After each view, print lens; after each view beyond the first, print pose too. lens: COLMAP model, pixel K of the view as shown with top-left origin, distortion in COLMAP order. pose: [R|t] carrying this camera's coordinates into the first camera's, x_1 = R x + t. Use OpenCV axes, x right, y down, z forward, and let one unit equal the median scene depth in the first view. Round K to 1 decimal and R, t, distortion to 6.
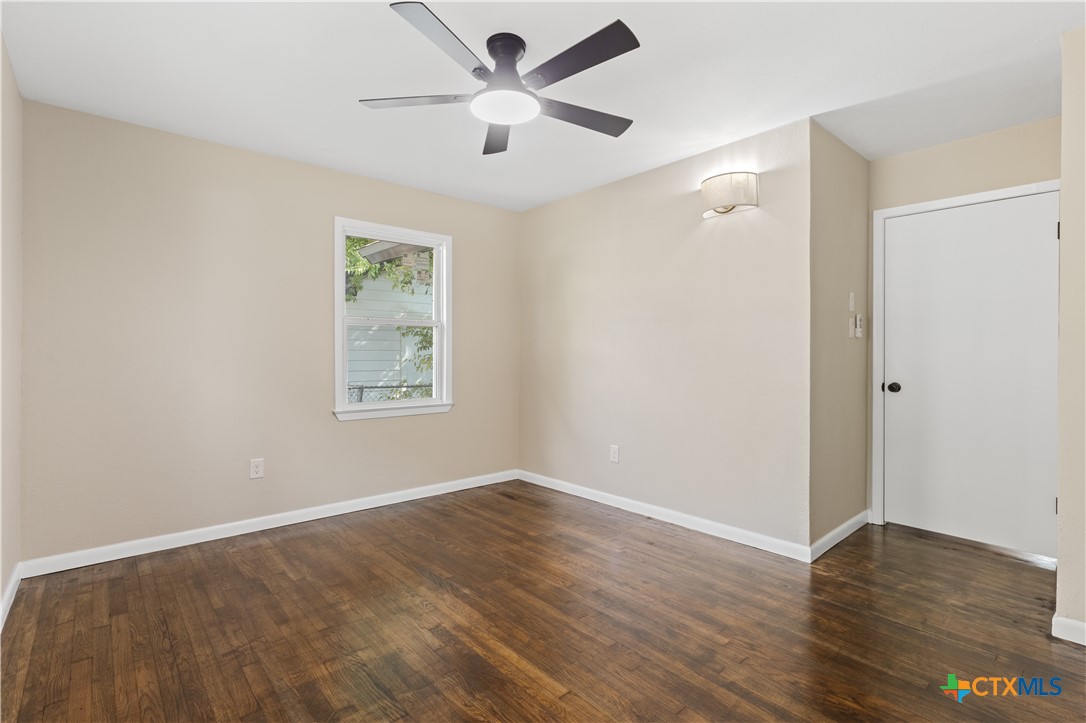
lens RADIAL K [[513.2, 0, 541.6], [0, 513.2, 363.7], [0, 0, 1]] dist [0.000434, 0.000660]
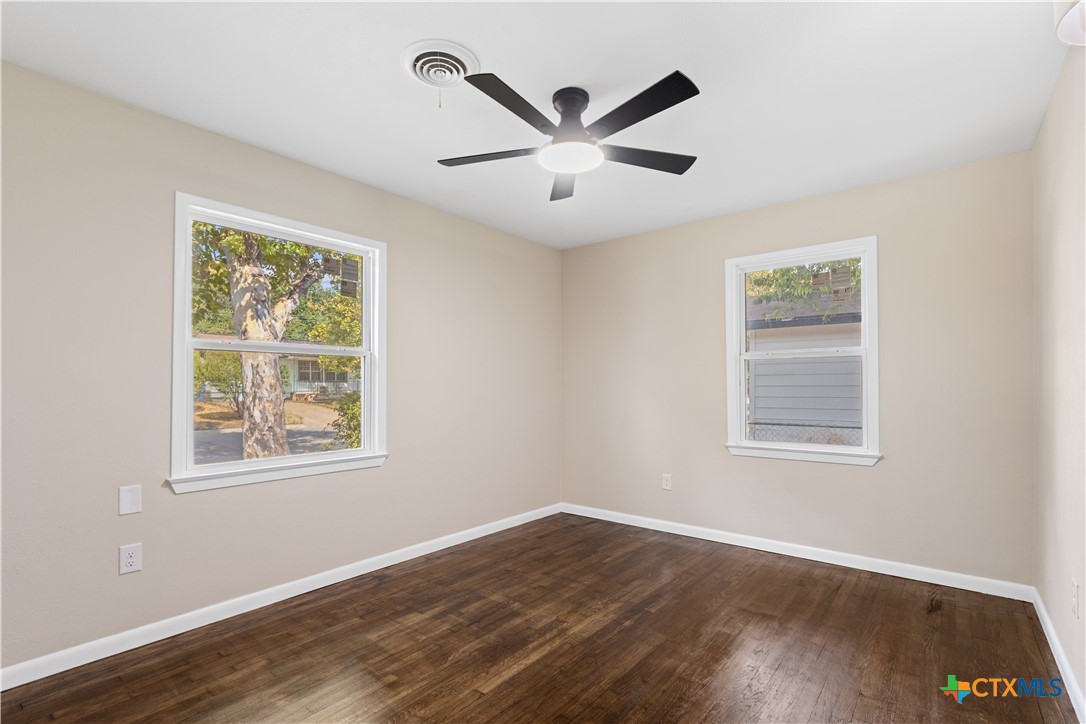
lens RADIAL K [[507.4, 0, 545.6], [0, 507.4, 365.3], [0, 0, 1]] dist [-0.002618, 0.000028]
pose [[0.185459, -0.041930, -0.981757, 0.804920], [-0.021732, 0.998670, -0.046757, -0.019428], [0.982412, 0.030007, 0.184301, 0.610575]]
